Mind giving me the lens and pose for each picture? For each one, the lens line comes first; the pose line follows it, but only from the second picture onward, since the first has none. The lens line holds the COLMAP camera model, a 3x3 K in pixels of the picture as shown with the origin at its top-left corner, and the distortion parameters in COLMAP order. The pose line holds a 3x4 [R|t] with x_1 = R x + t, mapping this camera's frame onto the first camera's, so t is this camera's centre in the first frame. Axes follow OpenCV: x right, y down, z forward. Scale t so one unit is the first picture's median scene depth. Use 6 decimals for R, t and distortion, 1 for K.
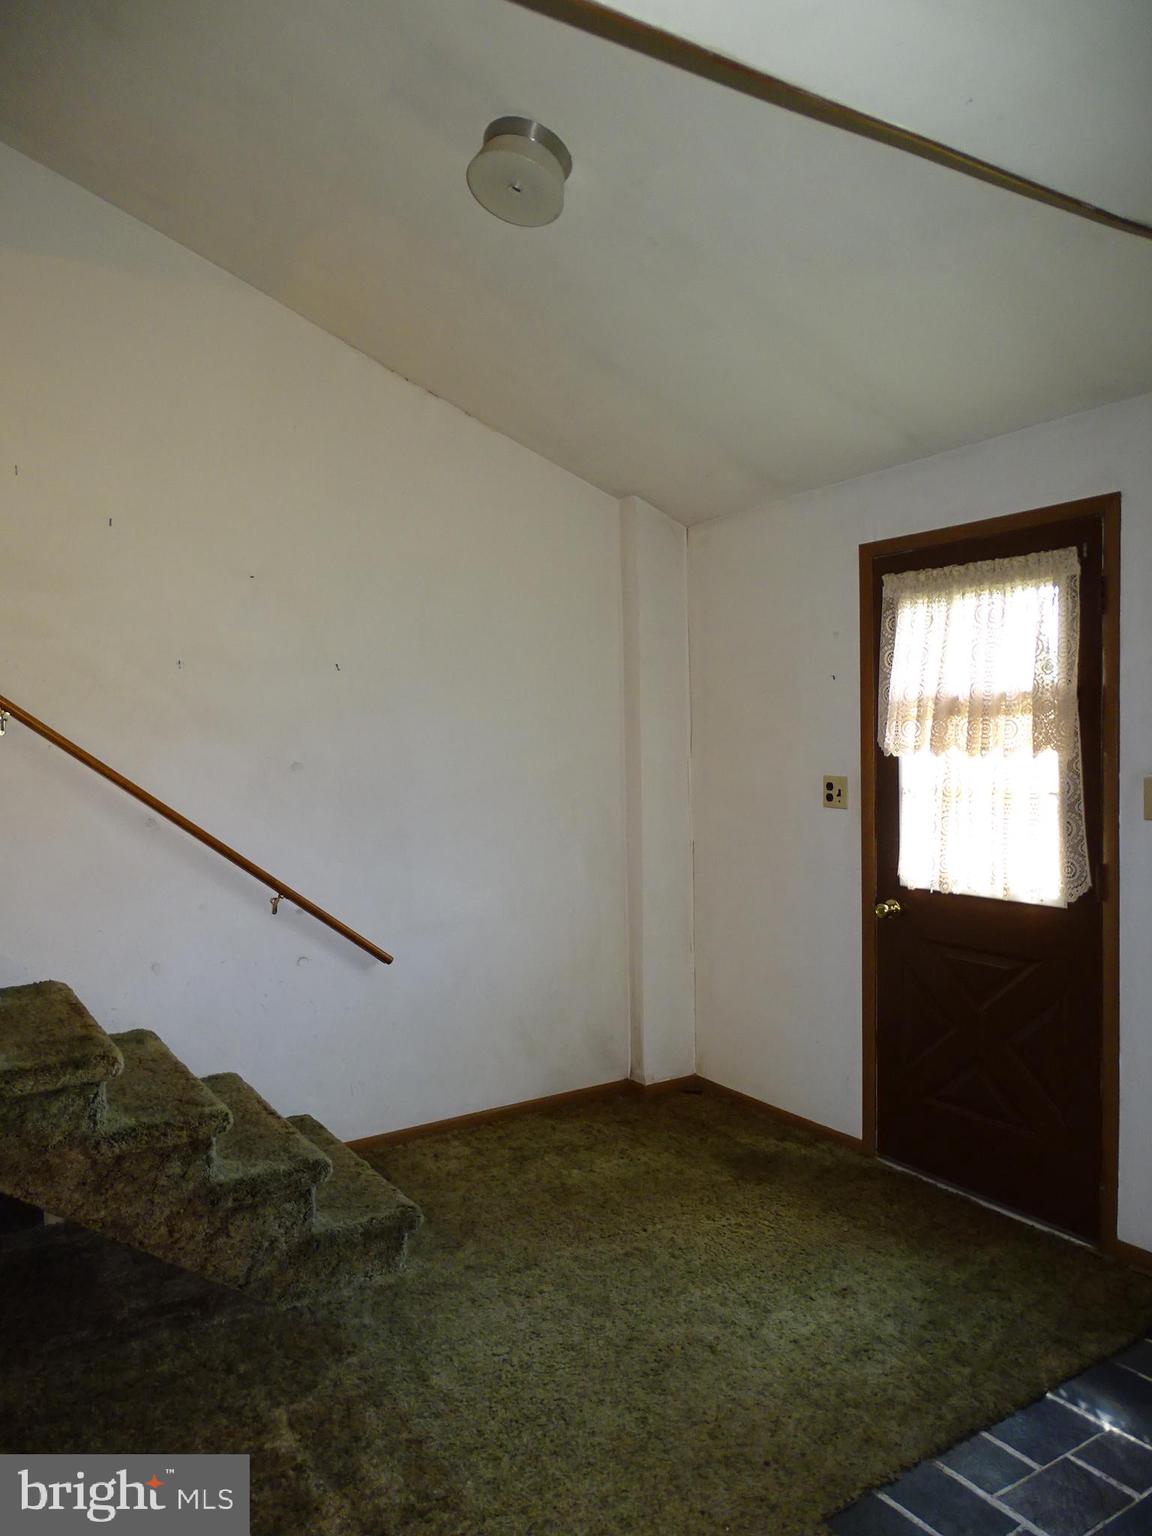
lens RADIAL K [[1091.0, 0, 572.7], [0, 1091.0, 766.8], [0, 0, 1]] dist [-0.016203, 0.006741]
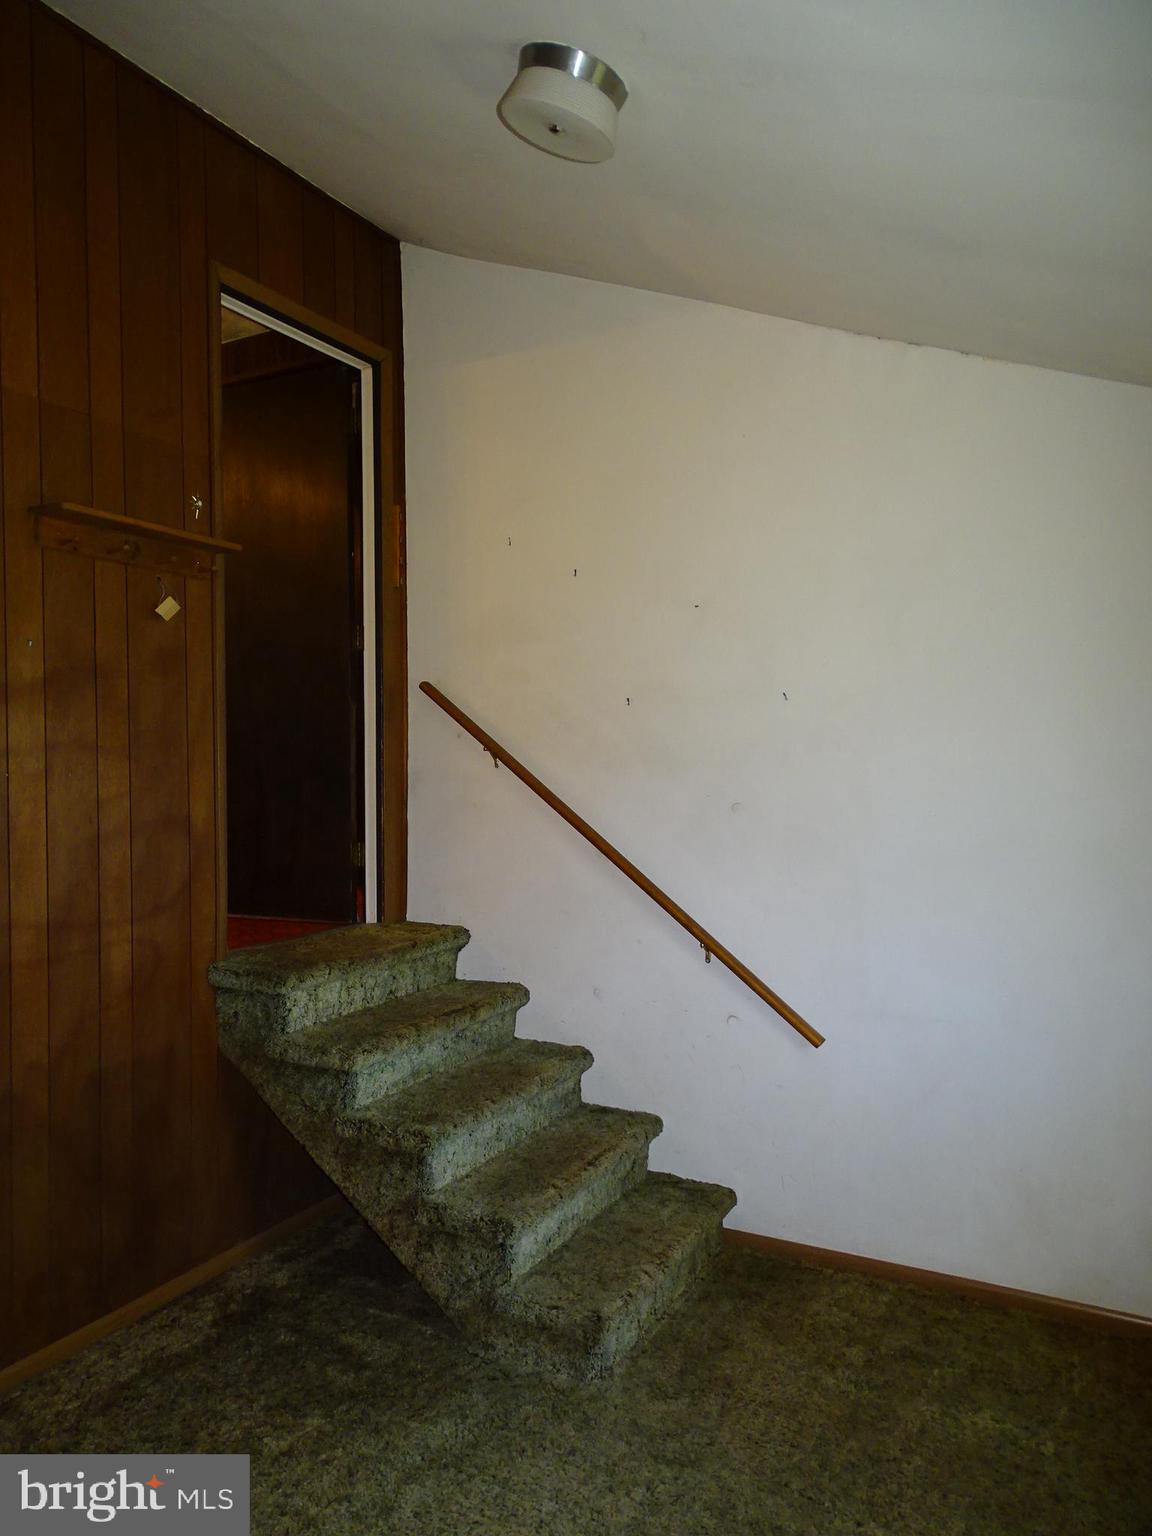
lens RADIAL K [[1091.0, 0, 574.3], [0, 1091.0, 771.3], [0, 0, 1]] dist [-0.016203, 0.006741]
pose [[0.475204, 0.027020, -0.879461, 0.648611], [-0.025786, 0.999527, 0.016776, -0.056942], [0.879498, 0.014706, 0.475676, 0.595355]]
